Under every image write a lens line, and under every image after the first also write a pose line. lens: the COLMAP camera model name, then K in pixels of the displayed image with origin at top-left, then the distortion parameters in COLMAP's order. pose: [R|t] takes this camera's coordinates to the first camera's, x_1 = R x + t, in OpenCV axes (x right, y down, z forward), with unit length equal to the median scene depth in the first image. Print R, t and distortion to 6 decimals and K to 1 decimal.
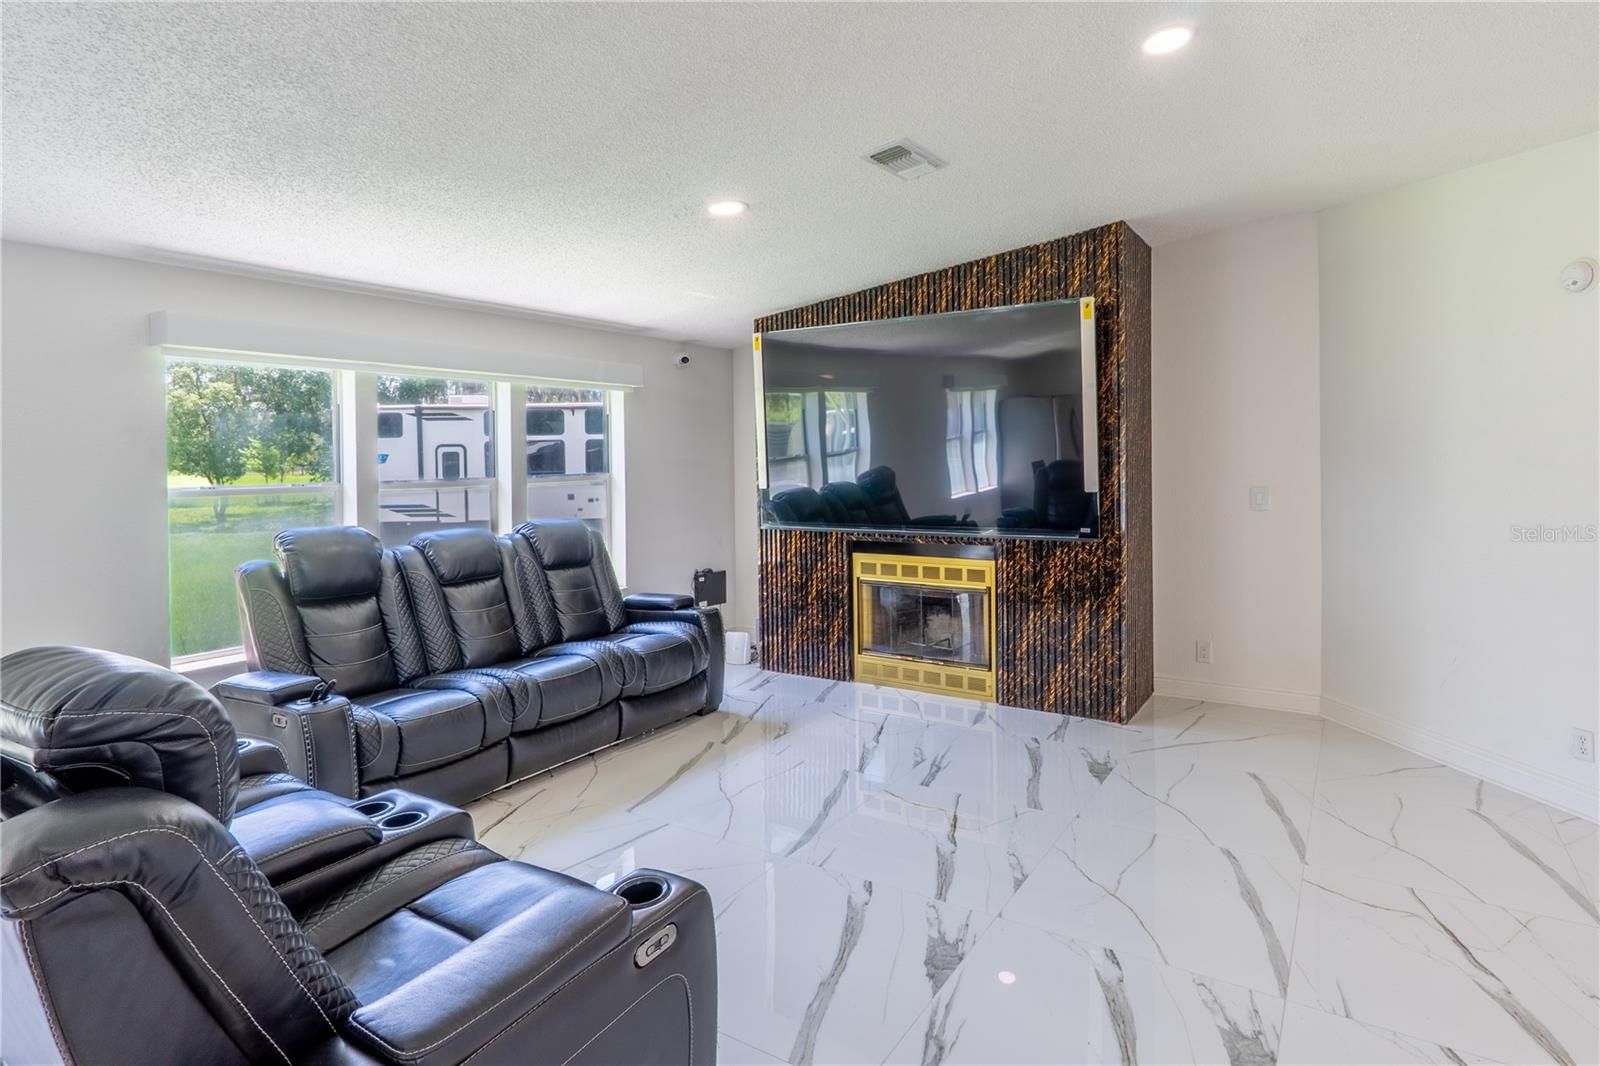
lens RADIAL K [[766.1, 0, 915.3], [0, 766.1, 468.5], [0, 0, 1]] dist [0.000312, 0.000326]
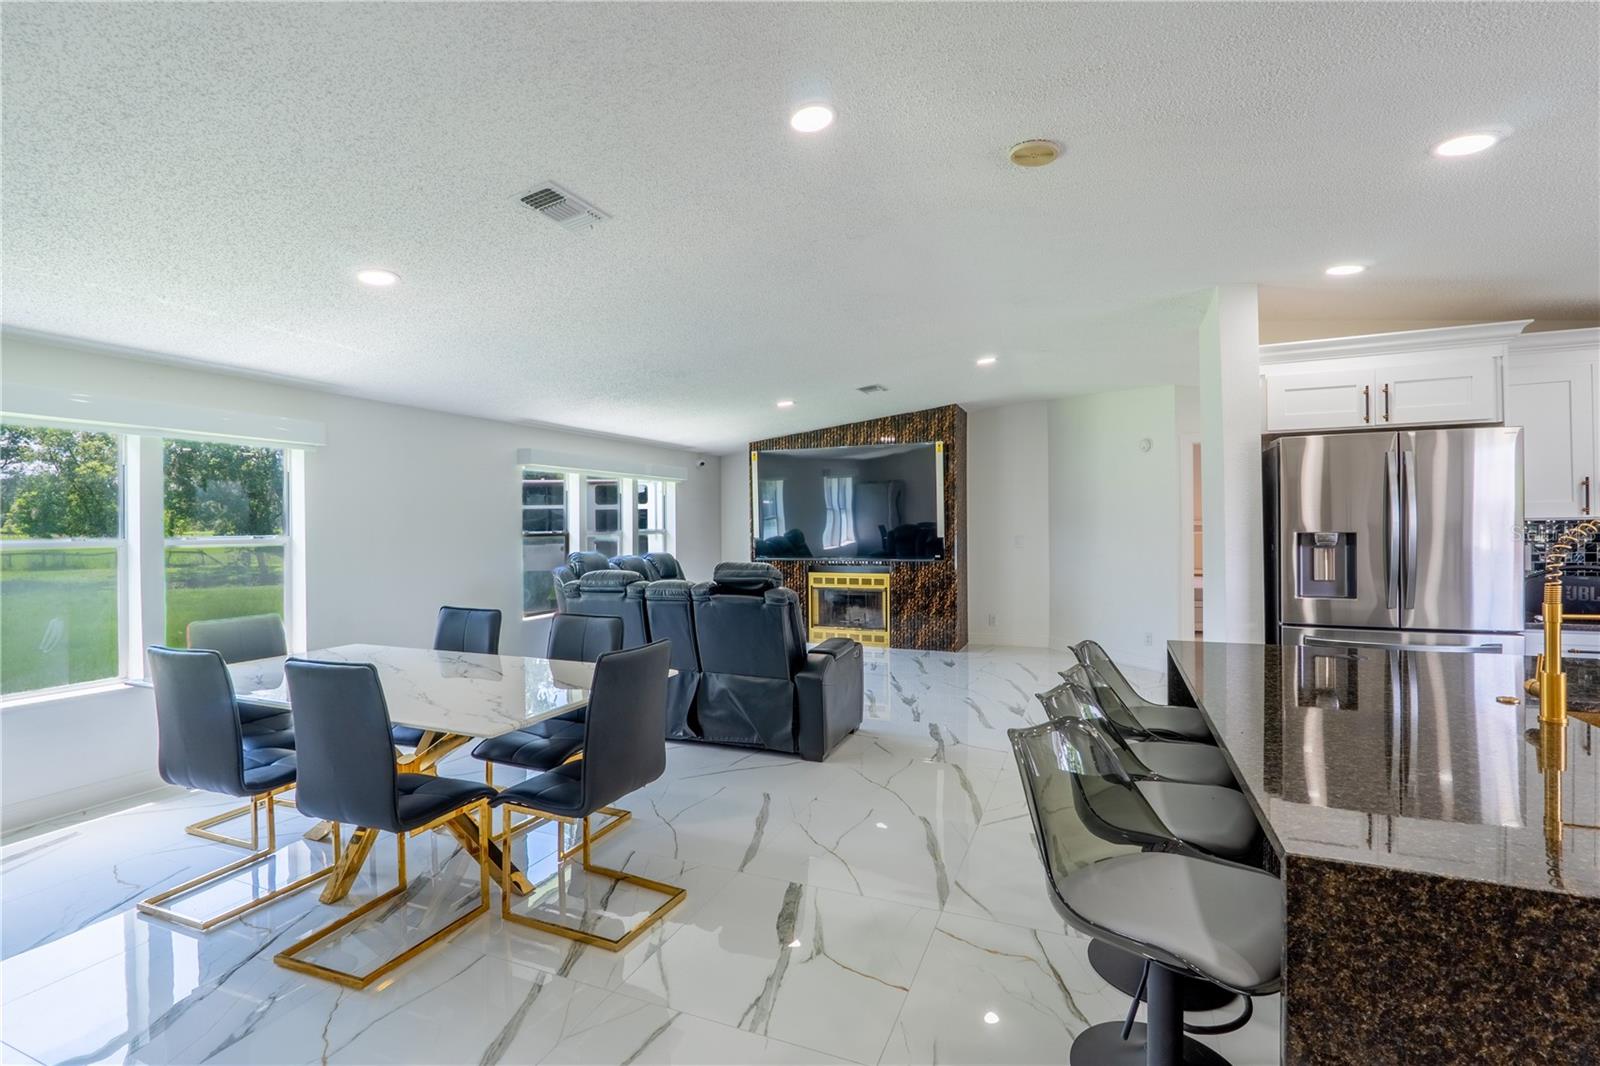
lens RADIAL K [[735.0, 0, 797.8], [0, 735.0, 532.5], [0, 0, 1]] dist [-0.000977, 0.000861]
pose [[0.991961, 0.002569, 0.126518, -0.361239], [-0.001461, 0.999960, -0.008849, 0.033330], [-0.126536, 0.008593, 0.991925, -0.811717]]
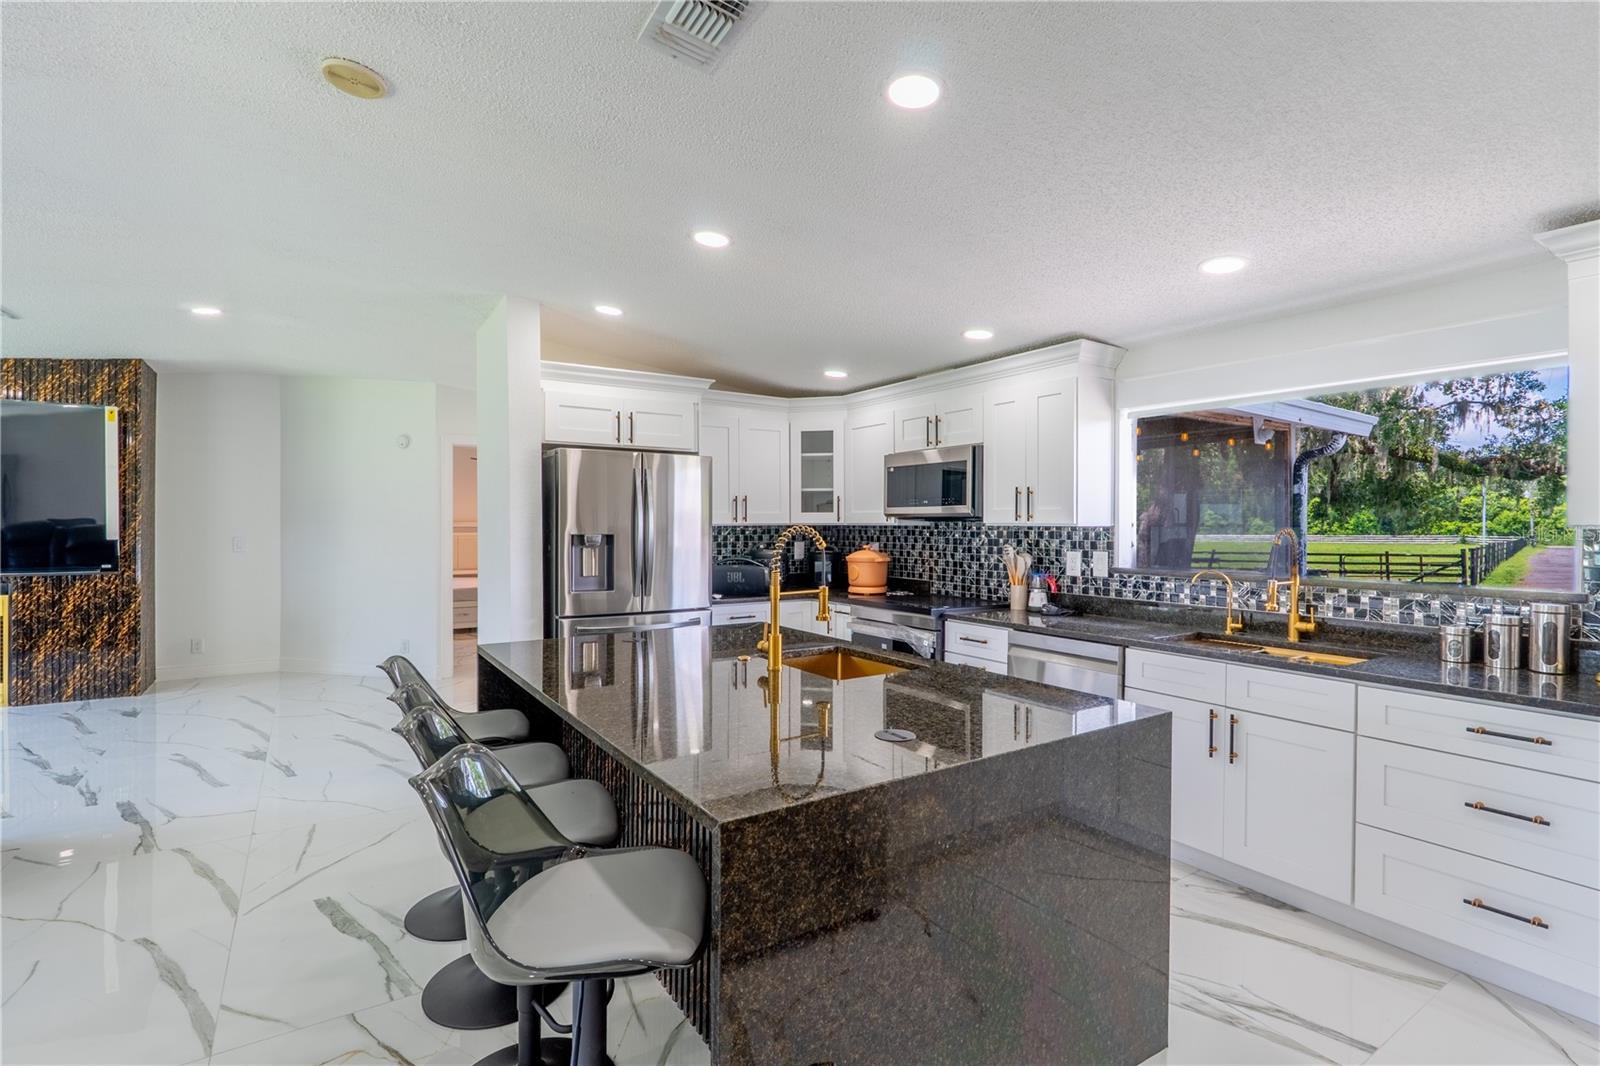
lens RADIAL K [[746.3, 0, 796.5], [0, 746.3, 529.4], [0, 0, 1]] dist [-0.006695, 0.000457]
pose [[0.453617, 0.010688, 0.891133, -0.404947], [0.003724, 0.999897, -0.013888, 0.033187], [-0.891189, 0.009618, 0.453530, -0.738682]]
